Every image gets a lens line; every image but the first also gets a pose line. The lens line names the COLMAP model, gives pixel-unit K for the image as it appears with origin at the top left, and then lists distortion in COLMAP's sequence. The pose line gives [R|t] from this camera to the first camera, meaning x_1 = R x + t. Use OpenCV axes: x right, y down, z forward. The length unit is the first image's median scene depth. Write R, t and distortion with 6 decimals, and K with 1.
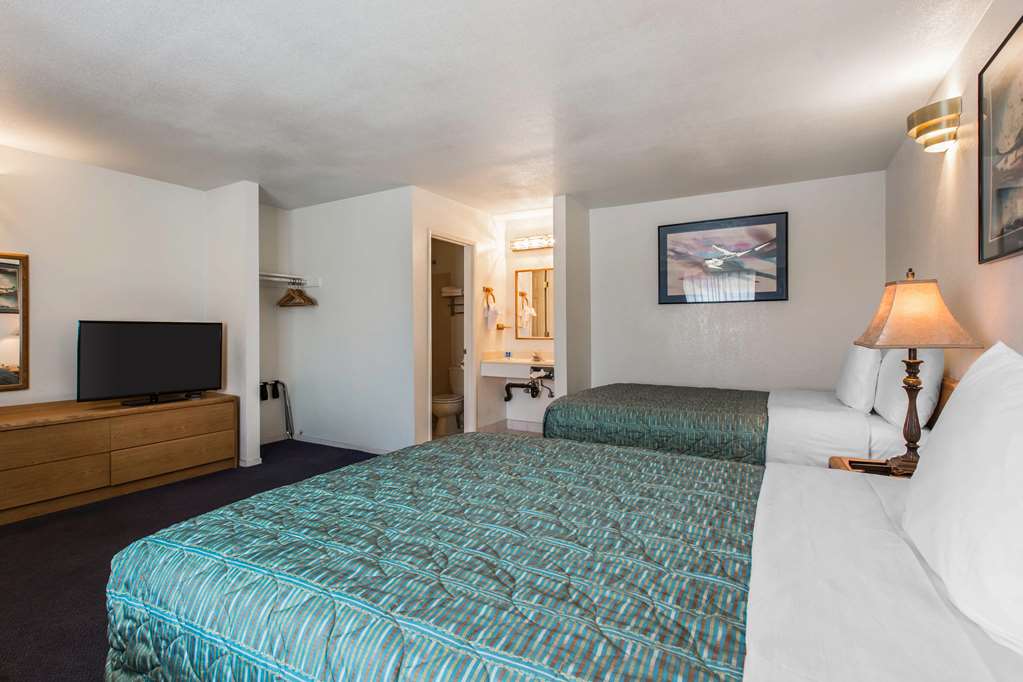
lens RADIAL K [[486.1, 0, 482.3], [0, 486.1, 331.0], [0, 0, 1]] dist [0.001214, -0.007624]
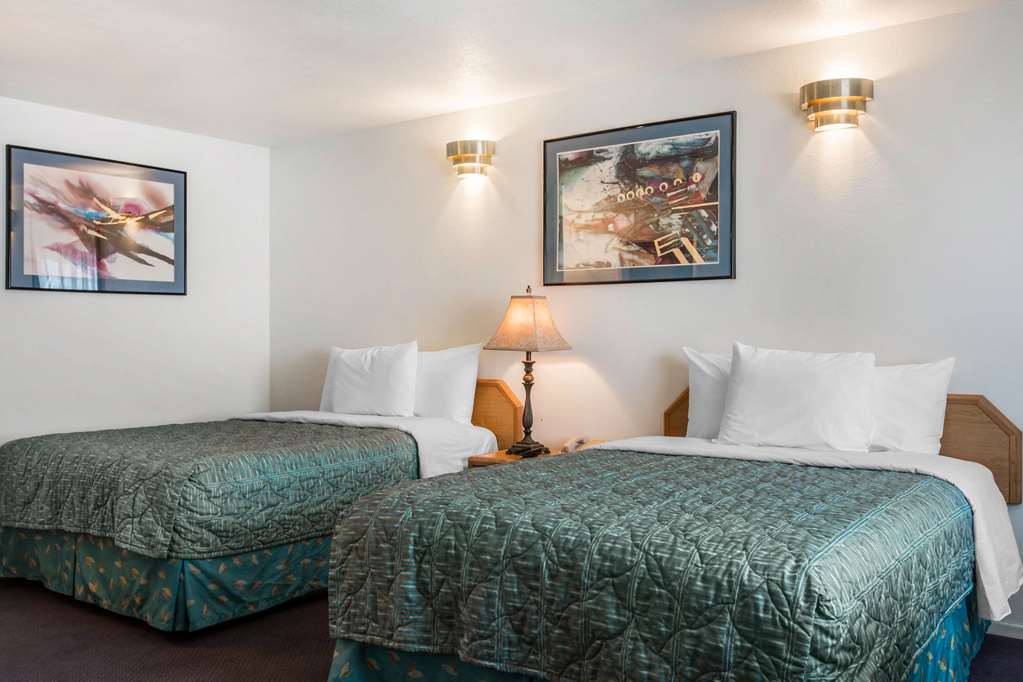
lens RADIAL K [[942.3, 0, 511.8], [0, 942.3, 334.1], [0, 0, 1]] dist [0.000285, -0.007499]
pose [[0.096647, 0.004015, 0.995311, -0.685144], [0.002729, 0.999987, -0.004298, 0.001164], [-0.995315, 0.003131, 0.096635, 0.374403]]
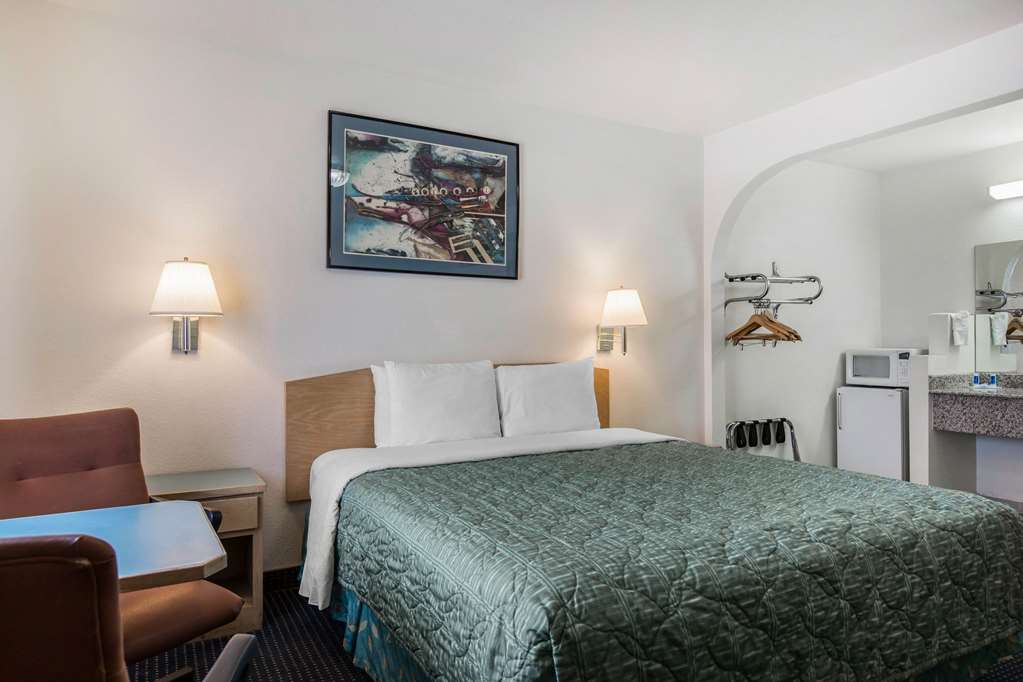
lens RADIAL K [[655.9, 0, 514.8], [0, 655.9, 328.1], [0, 0, 1]] dist [0.000081, 0.000023]
pose [[-0.873582, 0.014359, 0.486466, -0.071040], [-0.001475, 0.999482, -0.032150, 0.029045], [-0.486675, -0.028803, -0.873108, 0.986874]]
